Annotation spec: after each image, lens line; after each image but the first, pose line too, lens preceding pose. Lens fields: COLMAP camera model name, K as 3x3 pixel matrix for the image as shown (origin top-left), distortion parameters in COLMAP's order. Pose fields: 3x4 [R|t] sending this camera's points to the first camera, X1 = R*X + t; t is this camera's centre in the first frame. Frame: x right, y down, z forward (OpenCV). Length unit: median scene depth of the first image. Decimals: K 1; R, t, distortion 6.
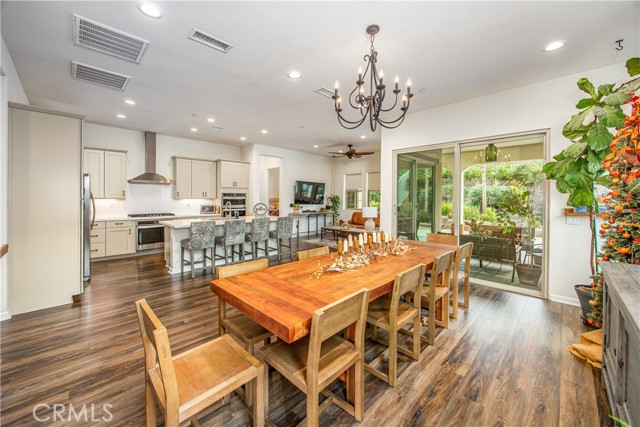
lens RADIAL K [[246.3, 0, 321.0], [0, 246.3, 199.0], [0, 0, 1]] dist [0.000641, 0.000077]
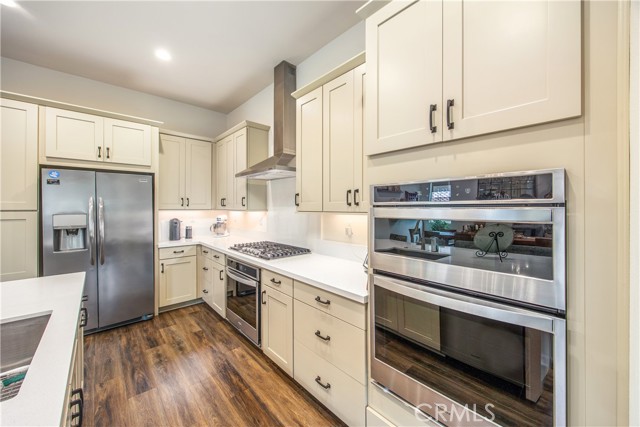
lens RADIAL K [[244.1, 0, 320.2], [0, 244.1, 207.8], [0, 0, 1]] dist [-0.000471, -0.000014]
pose [[-0.052306, -0.008205, -0.998597, -0.220510], [-0.007110, 0.999944, -0.007843, -0.006371], [0.998606, 0.006690, -0.052361, 1.007193]]
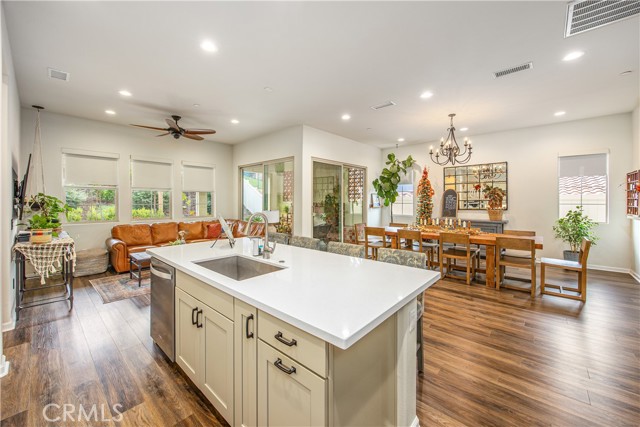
lens RADIAL K [[250.9, 0, 320.3], [0, 250.9, 198.7], [0, 0, 1]] dist [-0.000345, -0.000003]
pose [[-0.052604, 0.004389, 0.998606, -0.612731], [0.009924, 0.999943, -0.003872, -0.003289], [-0.998566, 0.009707, -0.052644, 0.753477]]
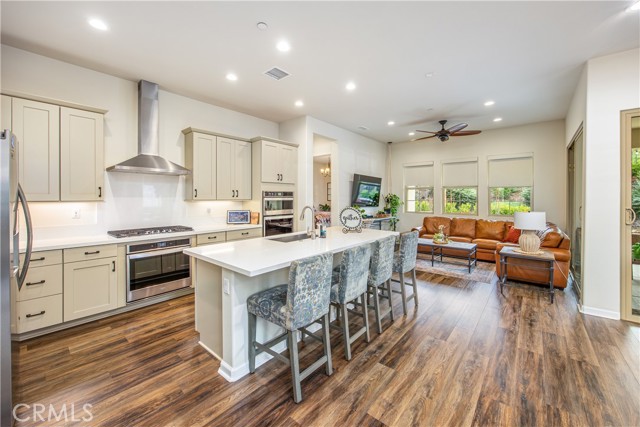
lens RADIAL K [[250.9, 0, 320.3], [0, 250.9, 198.7], [0, 0, 1]] dist [-0.000345, -0.000003]
pose [[0.997305, -0.006886, 0.073049, -0.313864], [0.006975, 0.999975, -0.000964, -0.003555], [-0.073041, 0.001471, 0.997328, 0.365270]]
